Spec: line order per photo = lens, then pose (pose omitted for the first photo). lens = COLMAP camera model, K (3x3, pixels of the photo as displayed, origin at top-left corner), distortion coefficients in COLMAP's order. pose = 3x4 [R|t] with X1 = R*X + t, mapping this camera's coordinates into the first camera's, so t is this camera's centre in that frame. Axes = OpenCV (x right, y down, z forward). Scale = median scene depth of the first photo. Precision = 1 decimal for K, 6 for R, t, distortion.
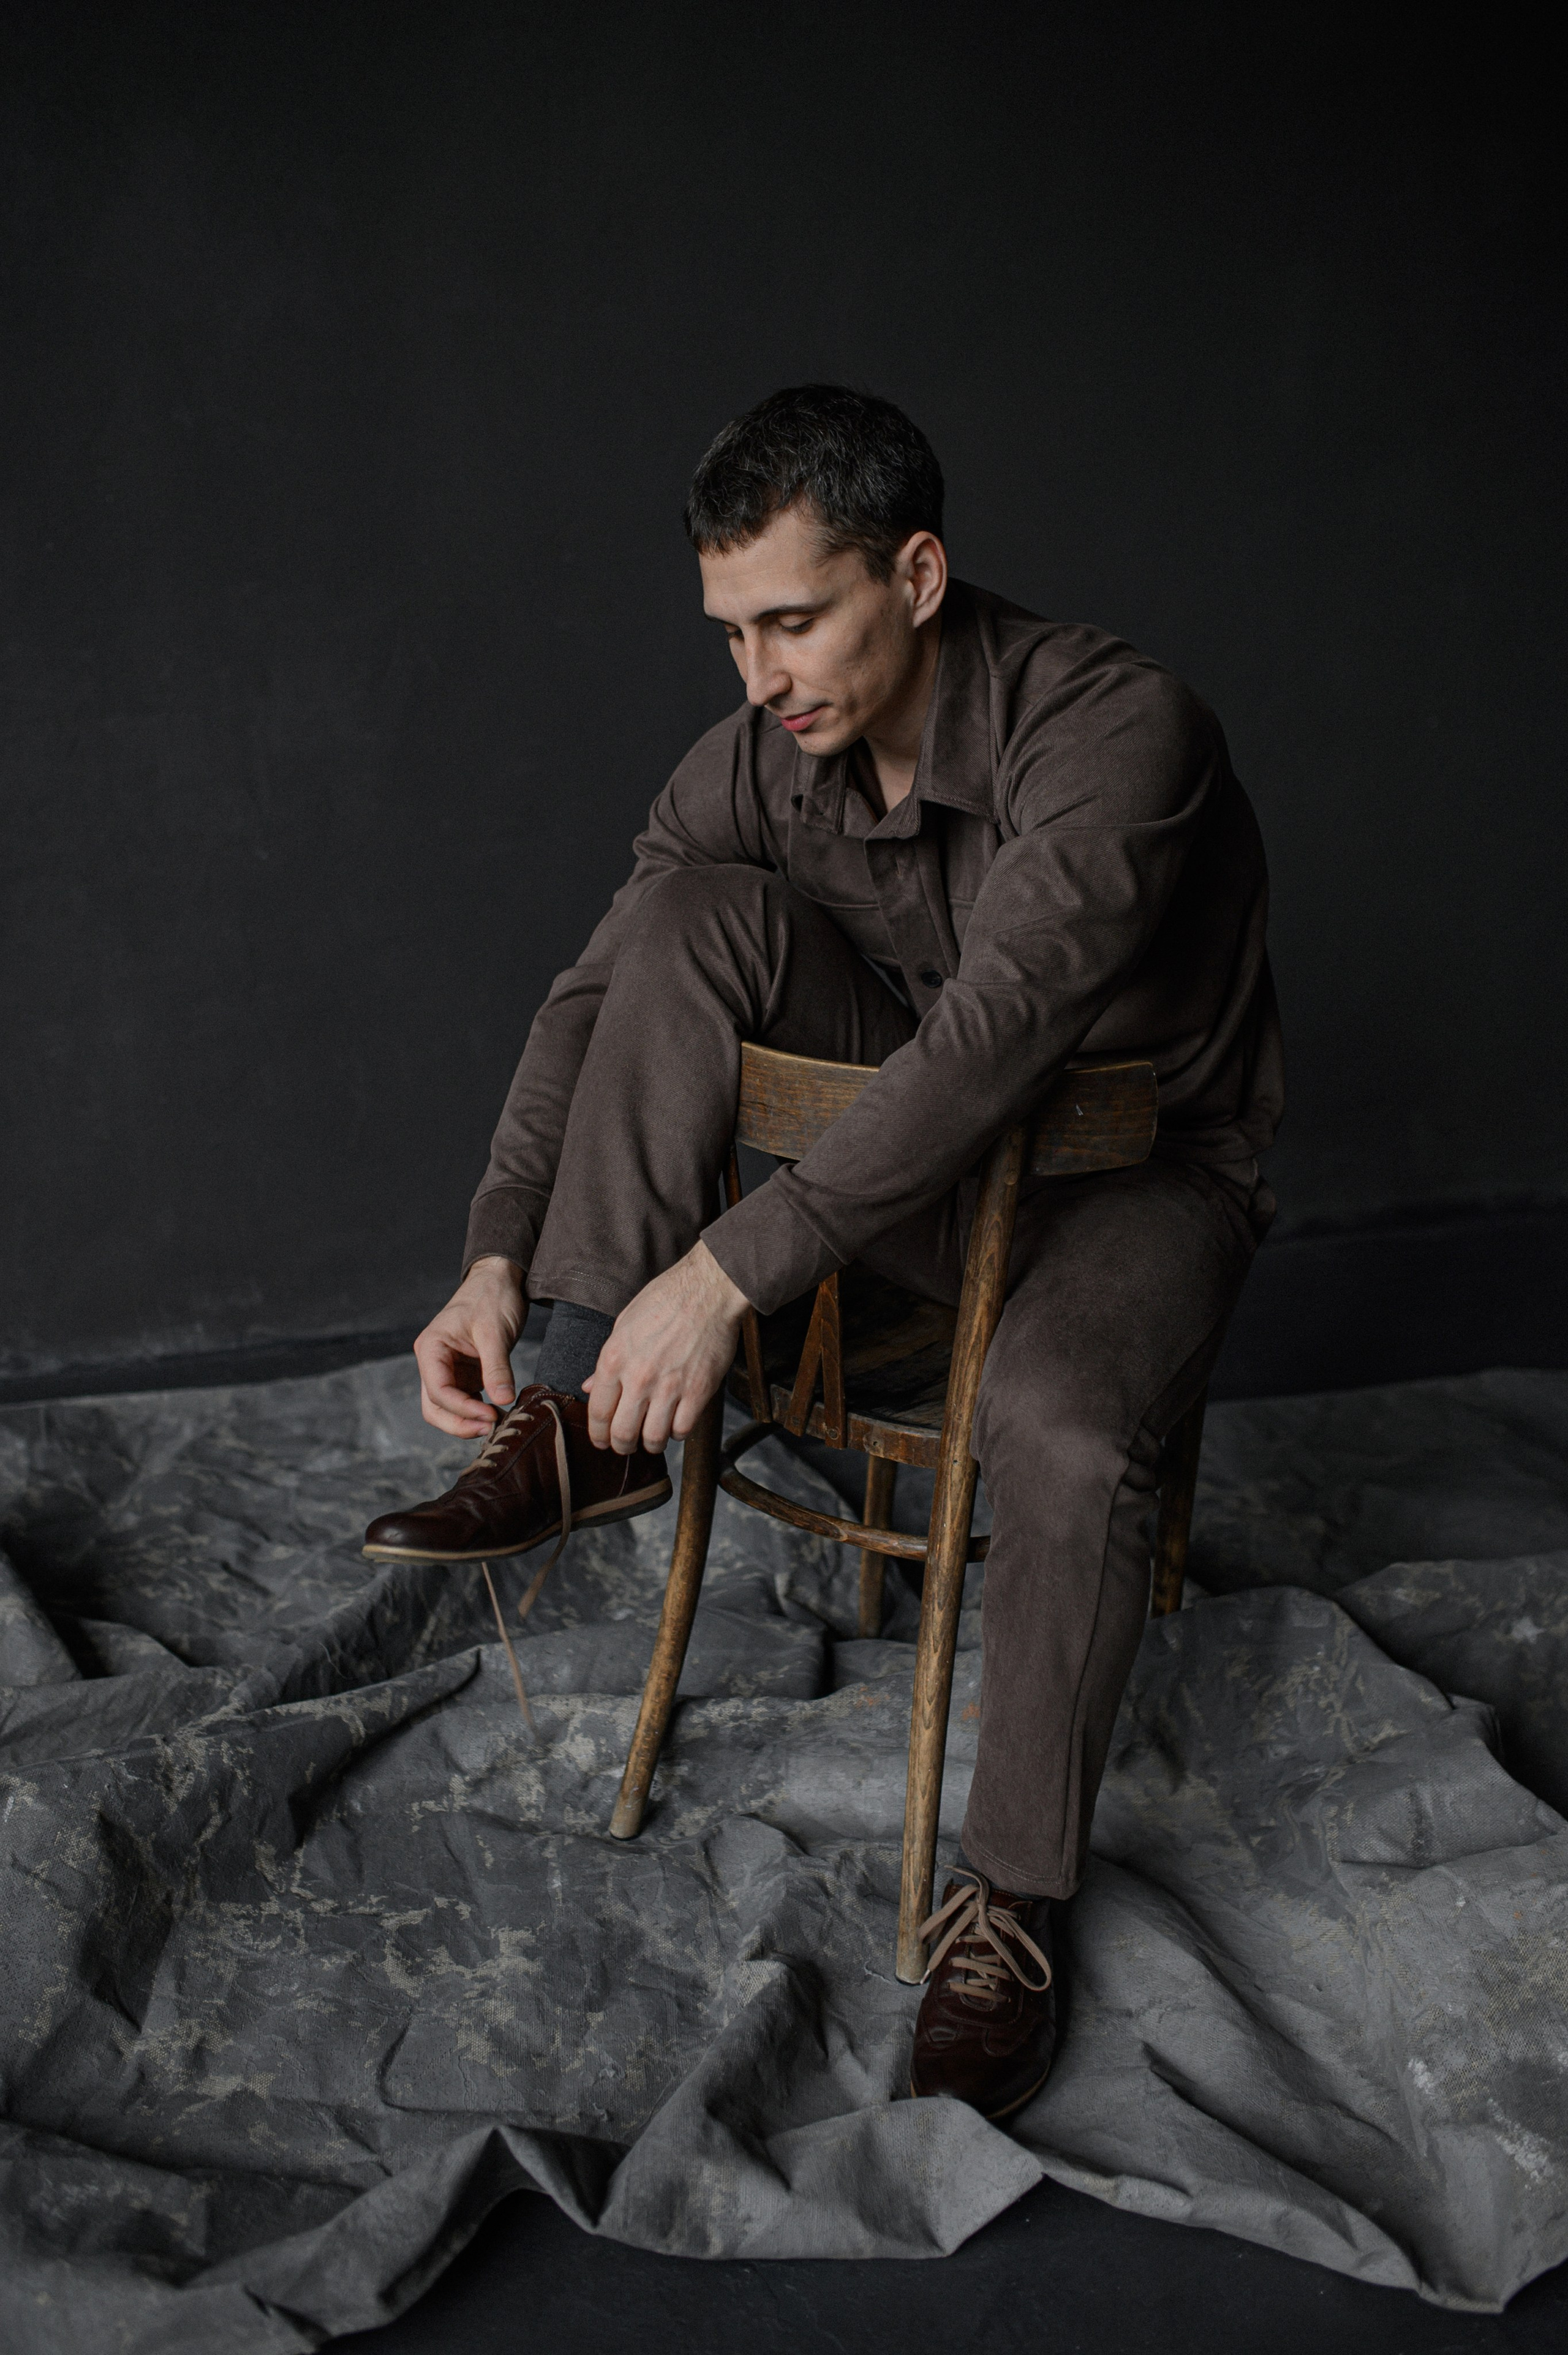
lens RADIAL K [[2375.2, 0, 784.0], [0, 2375.2, 1177.5], [0, 0, 1]] dist [-0.071457, 0.131106]
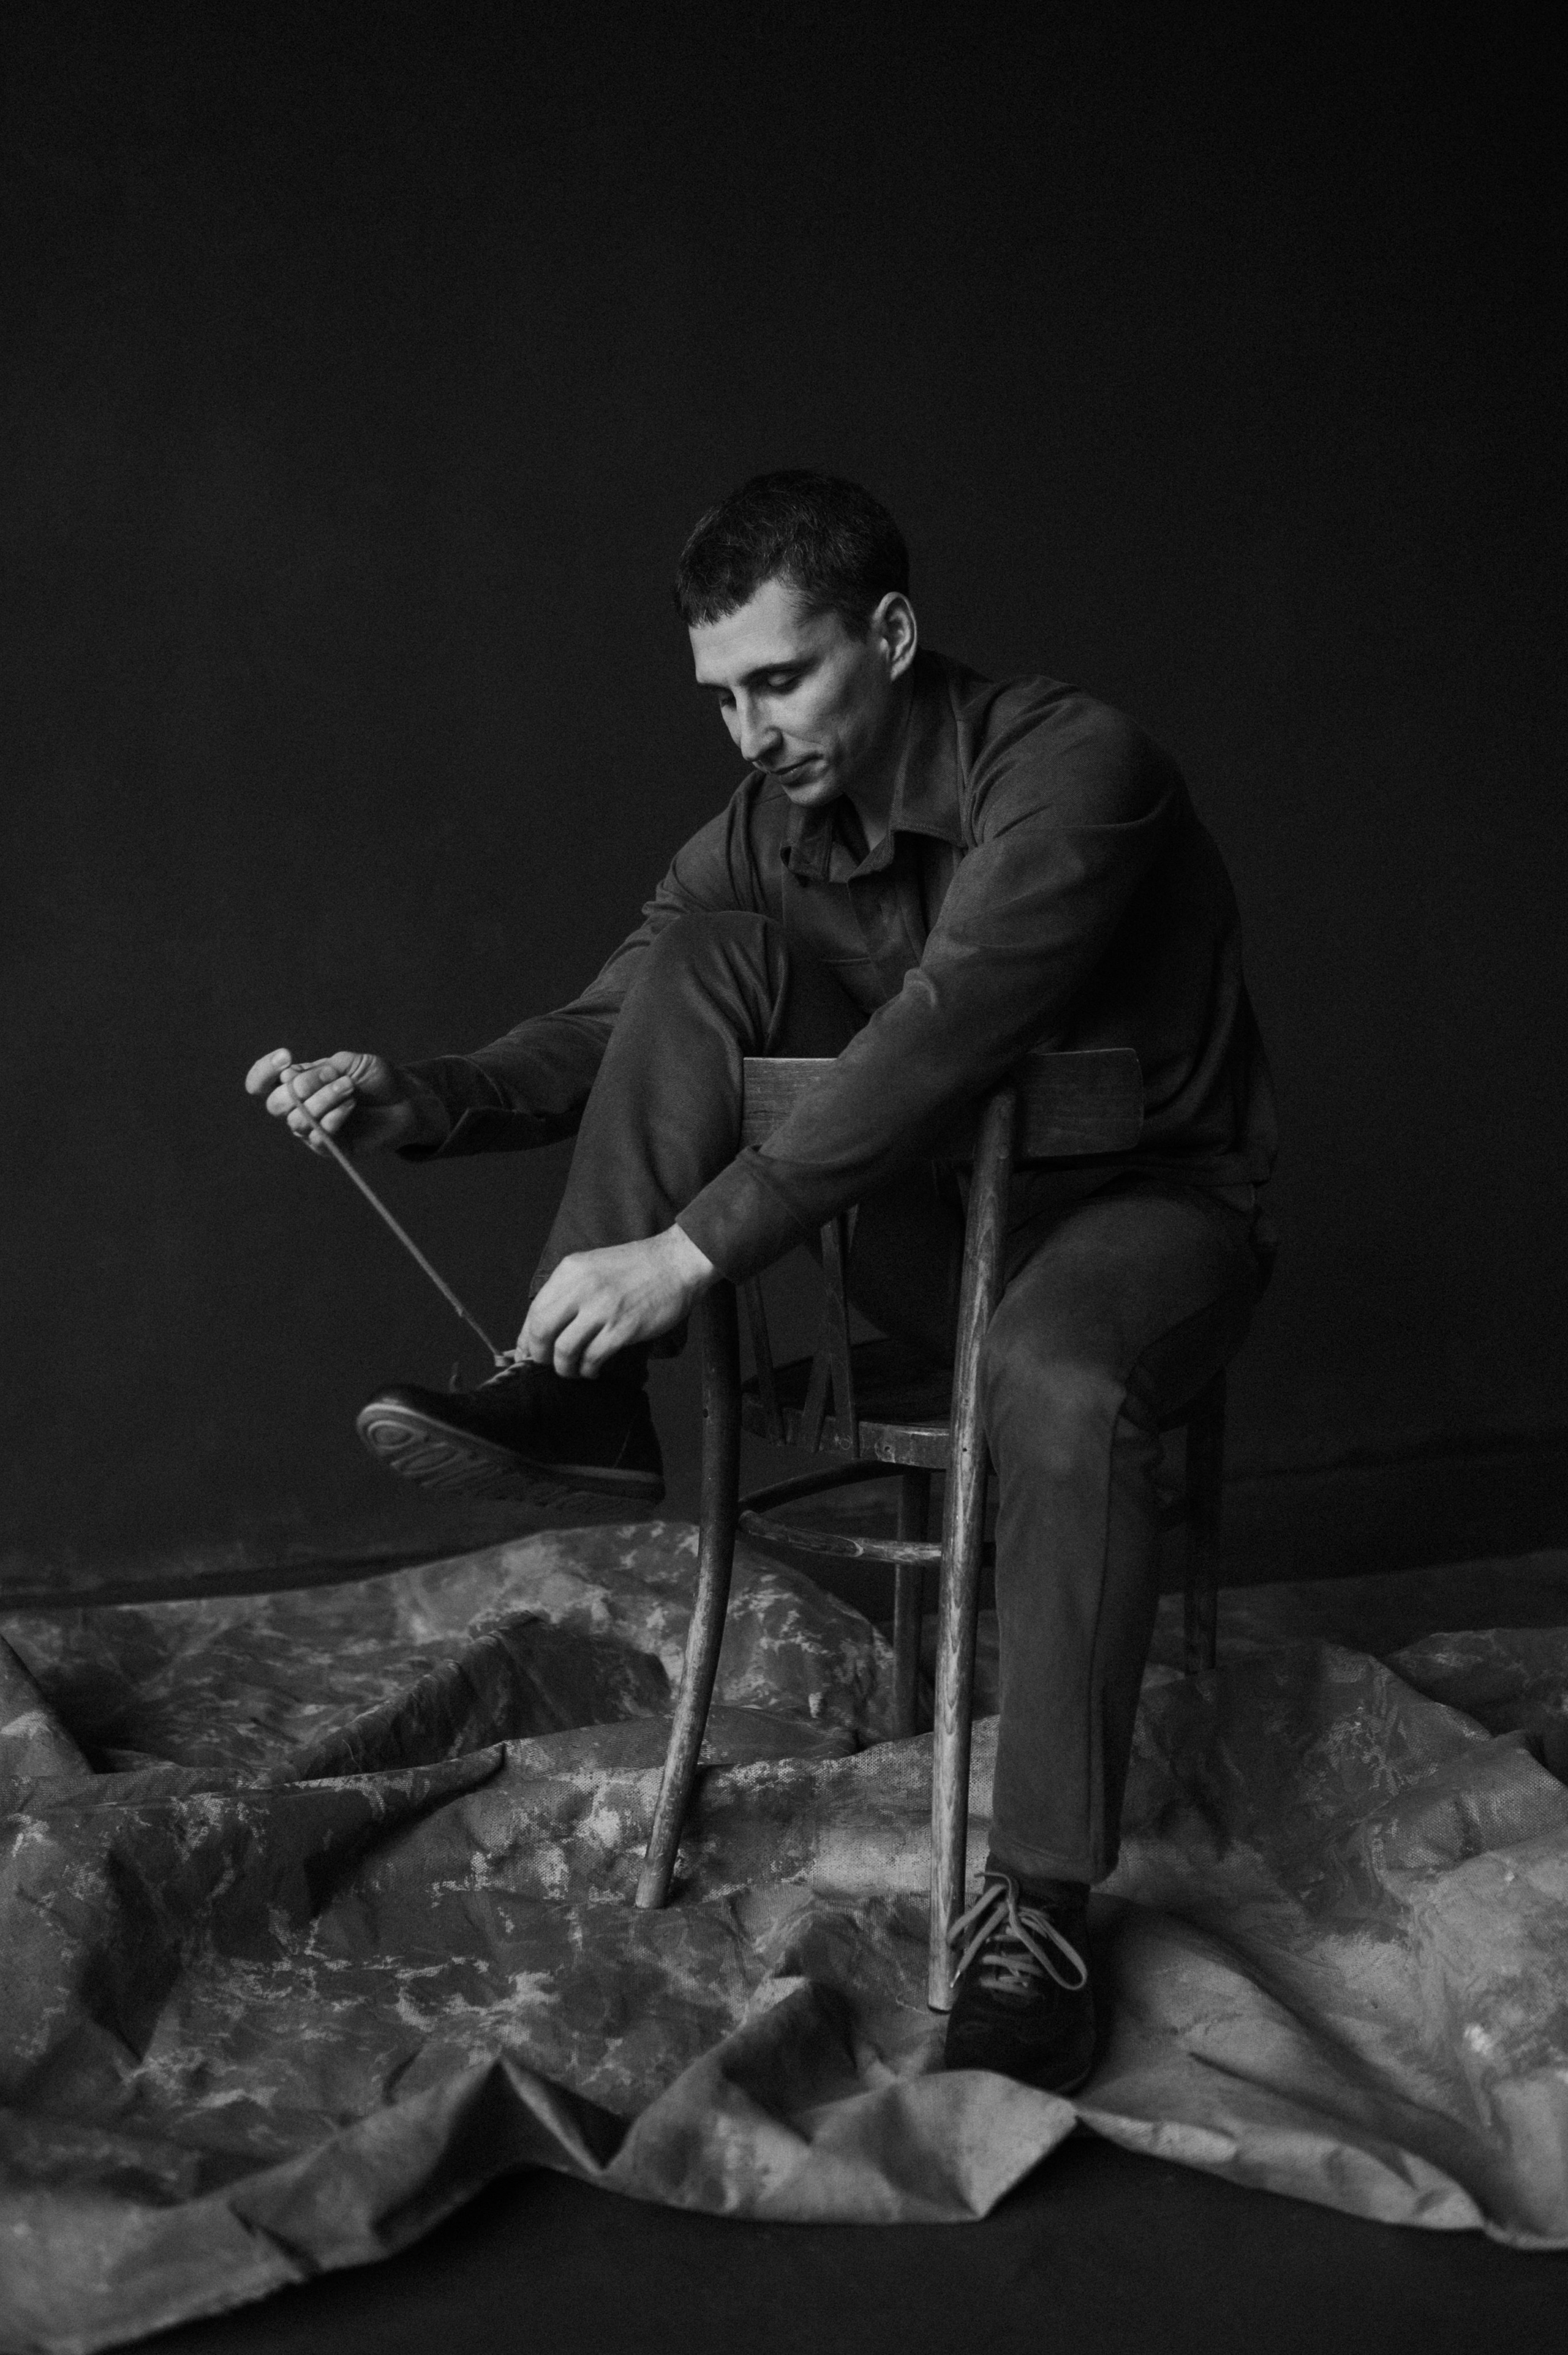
lens RADIAL K [[2389.0, 0, 790.4], [0, 2389.0, 1176.2], [0, 0, 1]] dist [-0.058418, 0.112212]
pose [[0.999053, -0.034191, -0.026914, 0.028394], [0.027154, 0.973198, -0.228361, 0.227019], [0.034001, 0.227414, 0.973205, -0.015300]]
